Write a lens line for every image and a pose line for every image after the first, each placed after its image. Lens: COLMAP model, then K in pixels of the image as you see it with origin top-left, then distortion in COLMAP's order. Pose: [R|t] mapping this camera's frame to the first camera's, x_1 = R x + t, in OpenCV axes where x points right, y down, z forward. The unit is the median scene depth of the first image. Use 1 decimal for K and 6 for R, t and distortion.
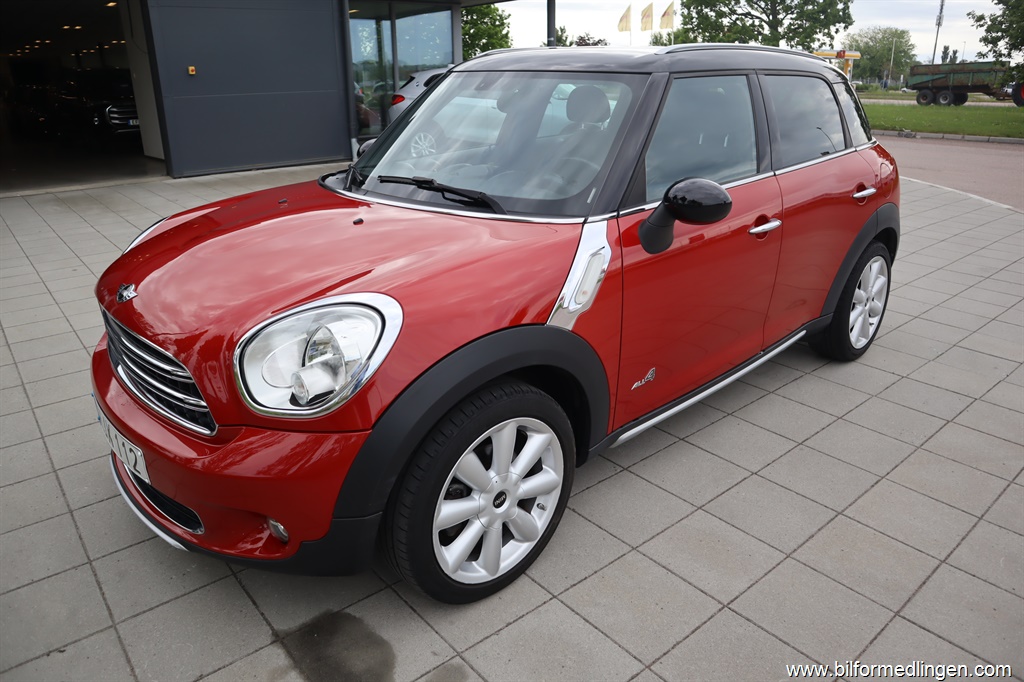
lens RADIAL K [[709.5, 0, 504.5], [0, 709.5, 338.2], [0, 0, 1]] dist [-0.121391, 0.073844]
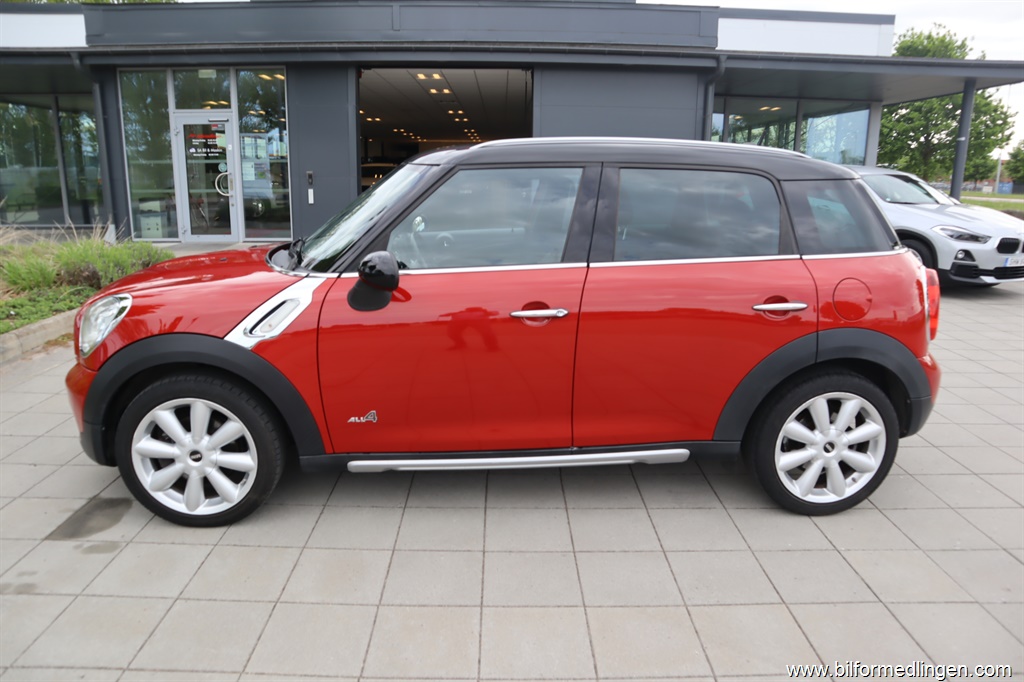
lens RADIAL K [[709.5, 0, 504.5], [0, 709.5, 338.2], [0, 0, 1]] dist [-0.121391, 0.073844]
pose [[0.774022, 0.169130, -0.610152, 0.880524], [-0.243143, 0.969174, -0.039796, -0.066160], [0.584613, 0.179157, 0.791284, 0.149362]]
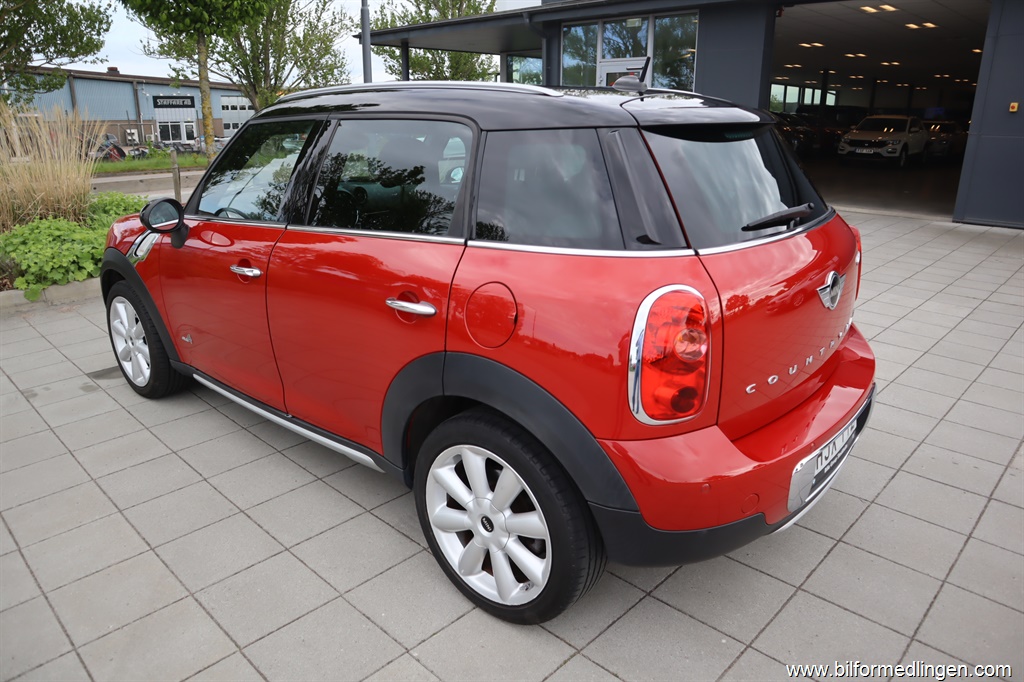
lens RADIAL K [[709.5, 0, 504.5], [0, 709.5, 338.2], [0, 0, 1]] dist [-0.121391, 0.073844]
pose [[0.096754, 0.315365, -0.944025, 1.263798], [-0.352079, 0.897995, 0.263903, -0.425650], [0.930956, 0.306837, 0.197918, 1.072804]]
